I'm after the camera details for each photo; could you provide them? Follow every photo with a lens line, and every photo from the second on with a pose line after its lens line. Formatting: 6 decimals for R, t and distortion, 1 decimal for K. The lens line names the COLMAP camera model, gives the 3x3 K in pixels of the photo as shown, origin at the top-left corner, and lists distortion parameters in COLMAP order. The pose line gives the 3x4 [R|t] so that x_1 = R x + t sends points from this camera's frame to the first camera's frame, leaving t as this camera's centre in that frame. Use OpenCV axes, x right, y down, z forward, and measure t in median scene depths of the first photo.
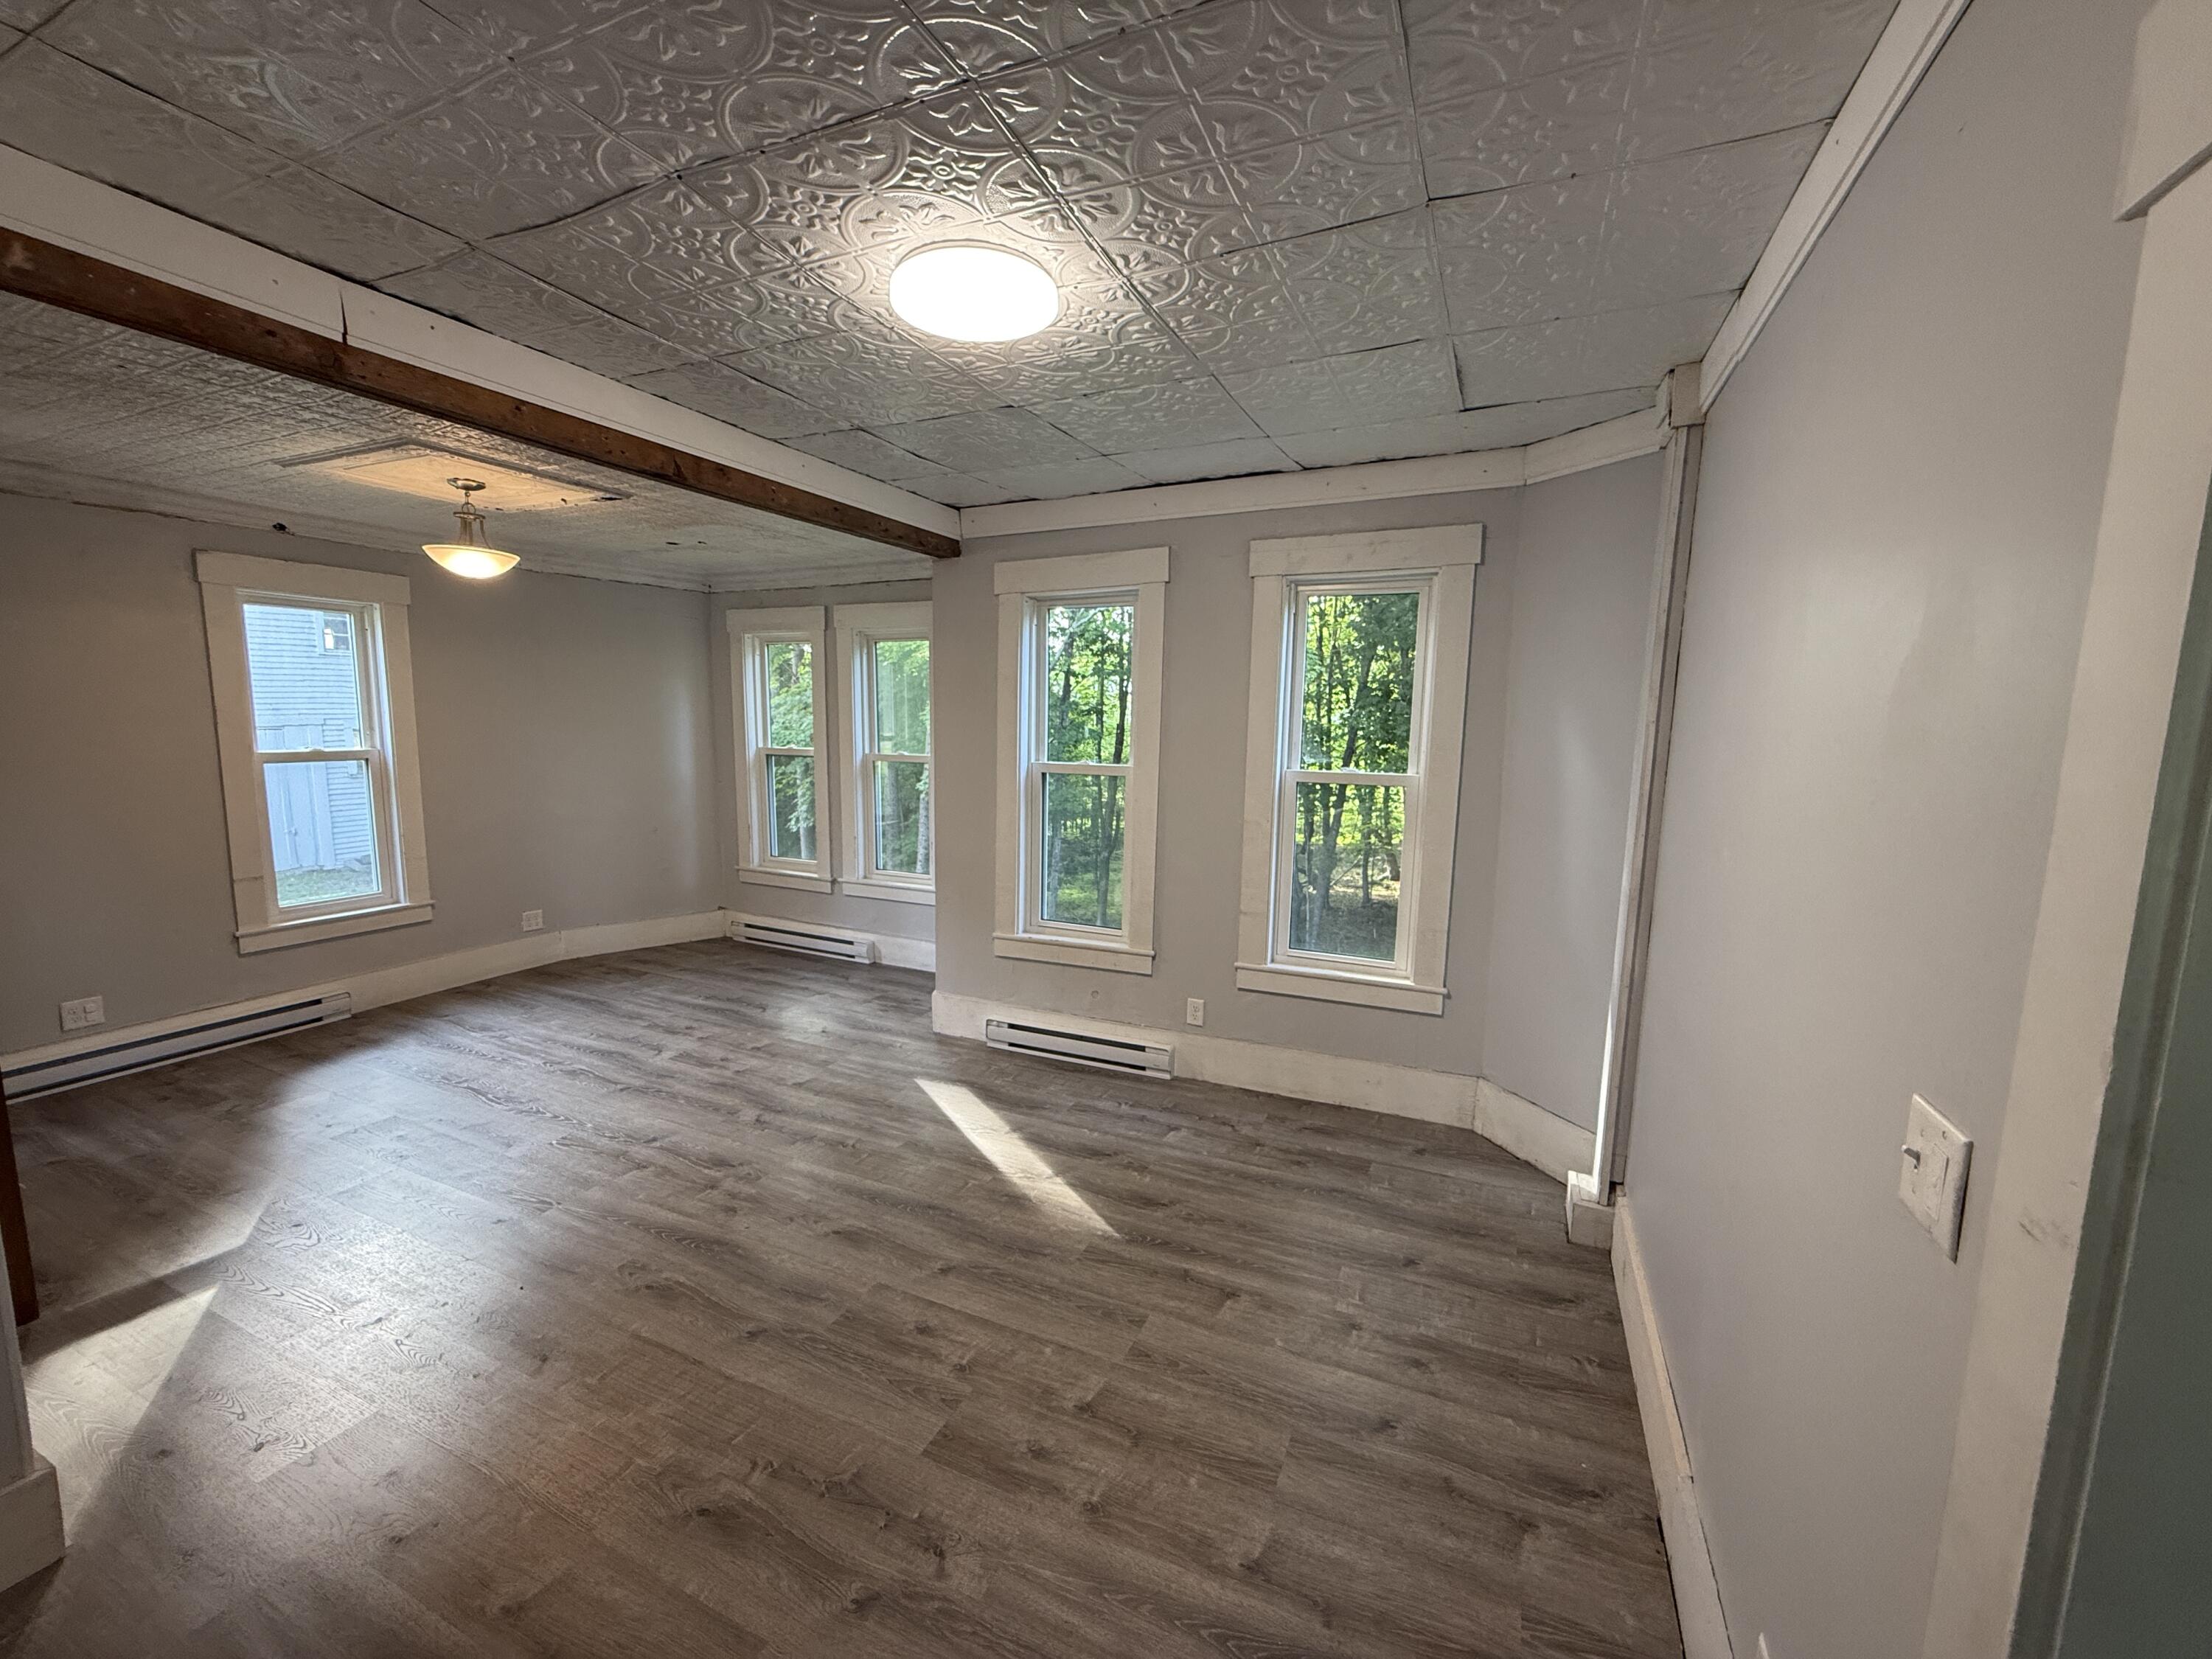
lens RADIAL K [[882.5, 0, 1109.6], [0, 882.5, 835.0], [0, 0, 1]] dist [-0.003500, 0.000216]
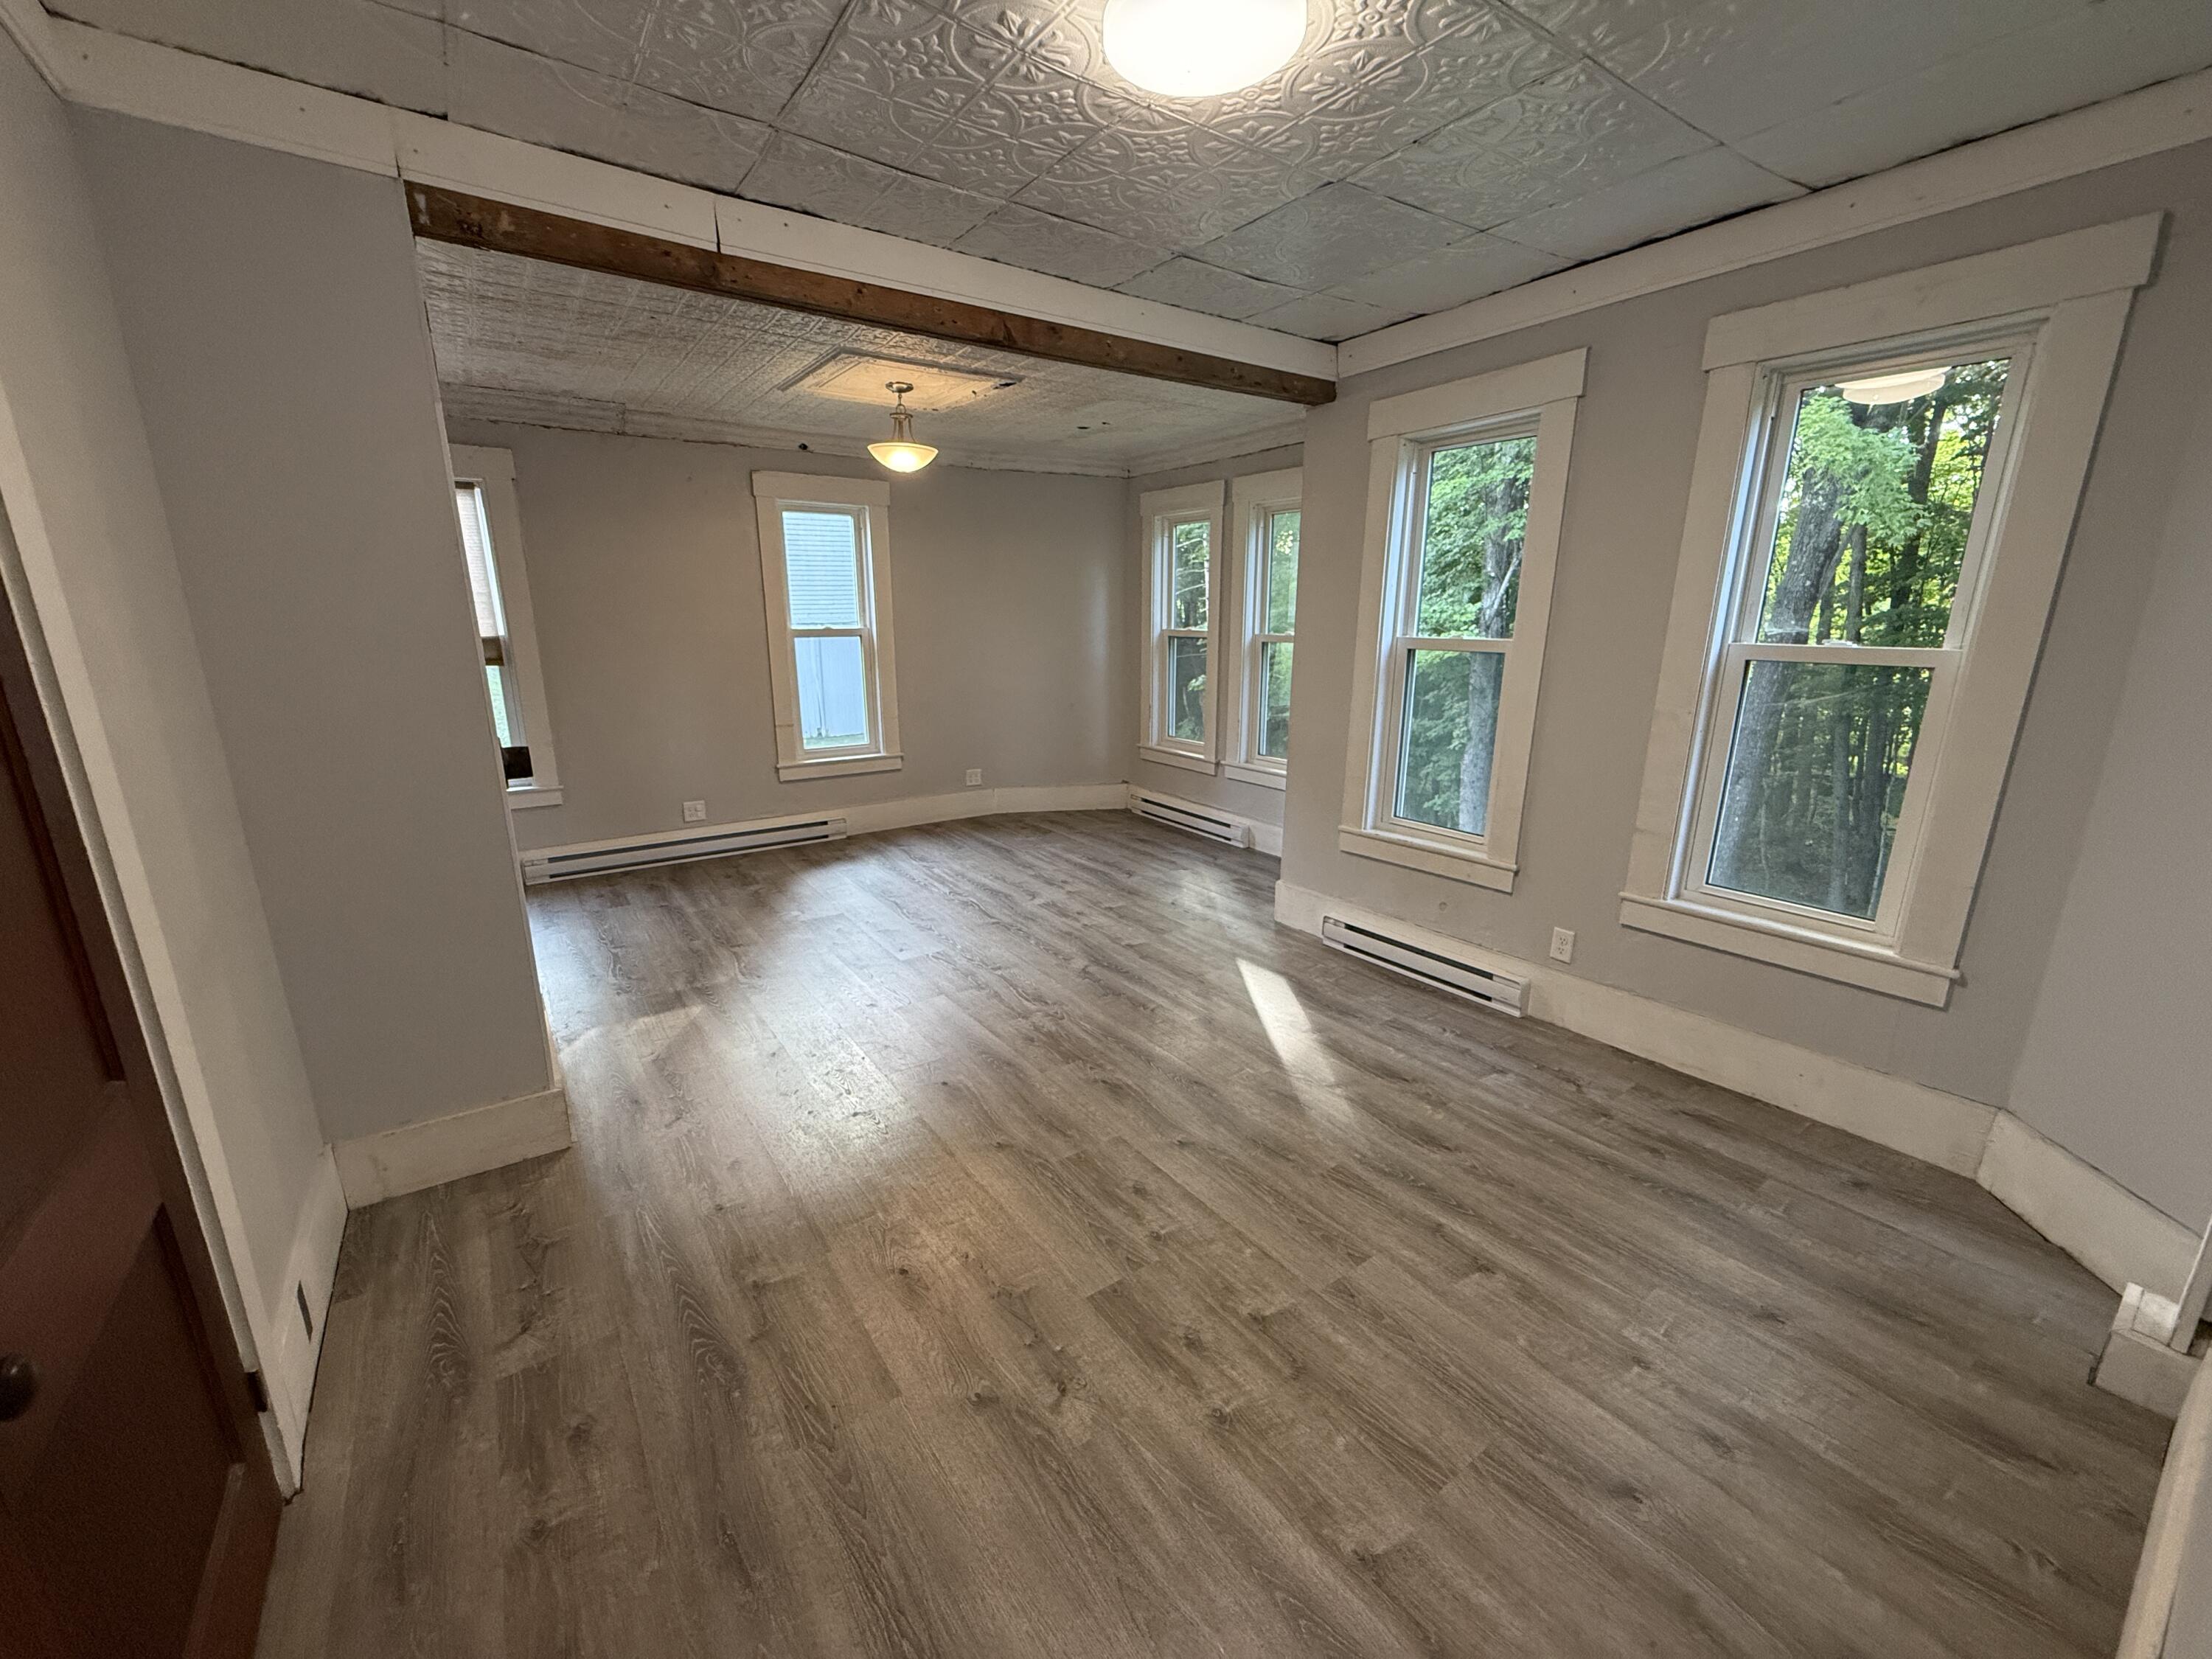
lens RADIAL K [[882.5, 0, 1093.8], [0, 882.5, 834.2], [0, 0, 1]] dist [-0.003500, 0.000216]
pose [[0.859961, 0.112528, -0.497800, 0.135154], [-0.056246, 0.990345, 0.126702, 0.021994], [0.507252, -0.080959, 0.857987, 0.094403]]
